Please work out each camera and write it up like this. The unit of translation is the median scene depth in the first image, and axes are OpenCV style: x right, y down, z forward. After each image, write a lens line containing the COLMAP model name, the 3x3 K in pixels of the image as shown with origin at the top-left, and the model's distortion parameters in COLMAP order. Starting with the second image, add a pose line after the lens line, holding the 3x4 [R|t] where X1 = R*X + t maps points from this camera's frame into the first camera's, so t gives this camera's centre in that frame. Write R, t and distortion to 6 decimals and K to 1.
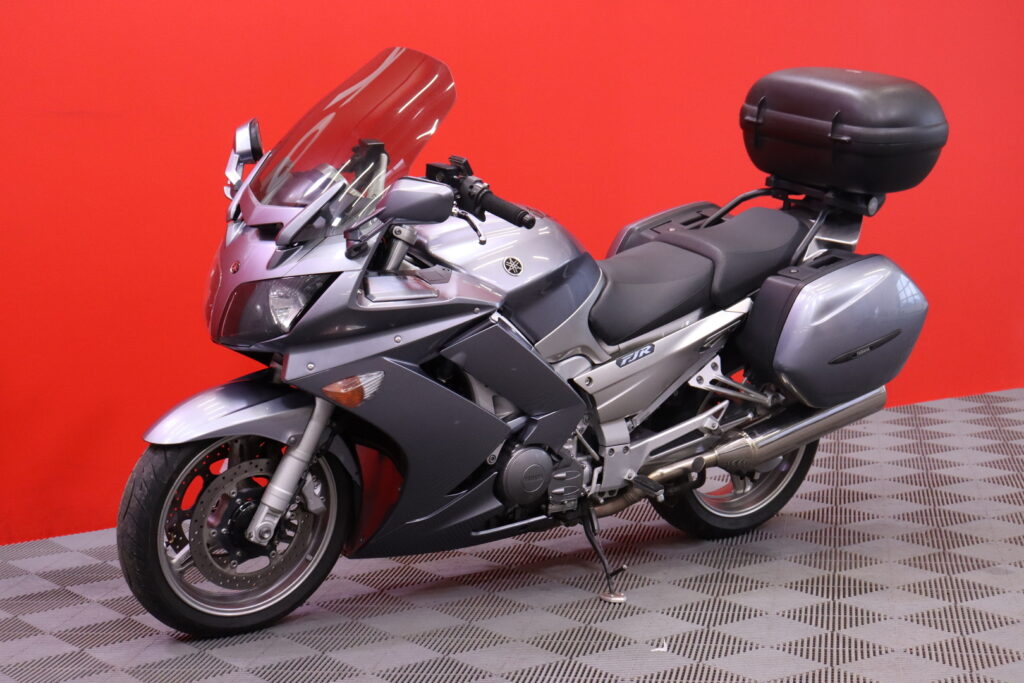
lens RADIAL K [[2099.8, 0, 512.0], [0, 2099.8, 341.5], [0, 0, 1]] dist [0.182147, -0.006317]
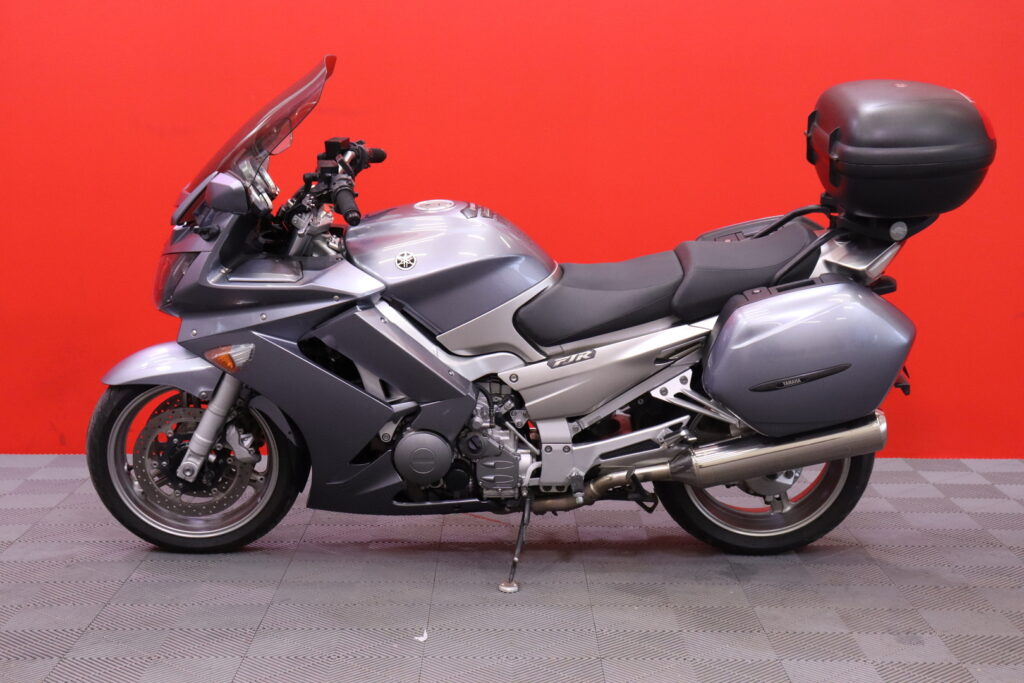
lens RADIAL K [[1724.3, 0, 512.0], [0, 1724.3, 341.5], [0, 0, 1]] dist [0.031366, 0.072864]
pose [[0.795036, 0.108020, -0.596867, 0.535585], [-0.092378, 0.994099, 0.056861, -0.046768], [0.599487, 0.009931, 0.800323, 0.311842]]
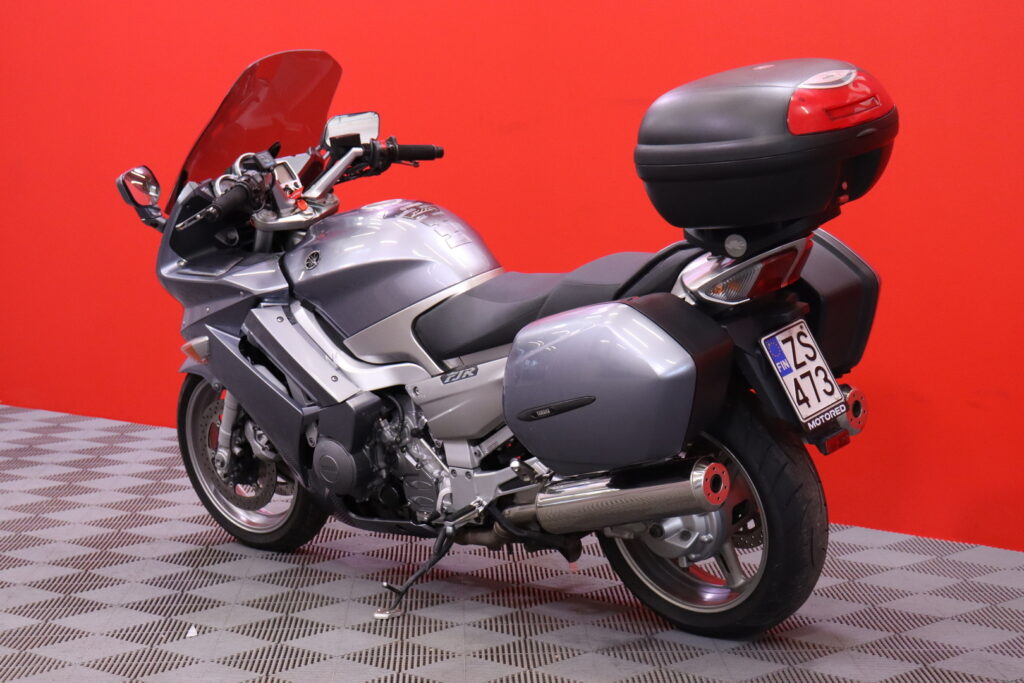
lens RADIAL K [[2328.6, 0, 512.0], [0, 2328.6, 341.5], [0, 0, 1]] dist [0.583630, 0.002513]
pose [[0.182877, 0.144428, -0.972469, 1.056628], [-0.089998, 0.987457, 0.129730, -0.142726], [0.979008, 0.063796, 0.193582, 0.824380]]
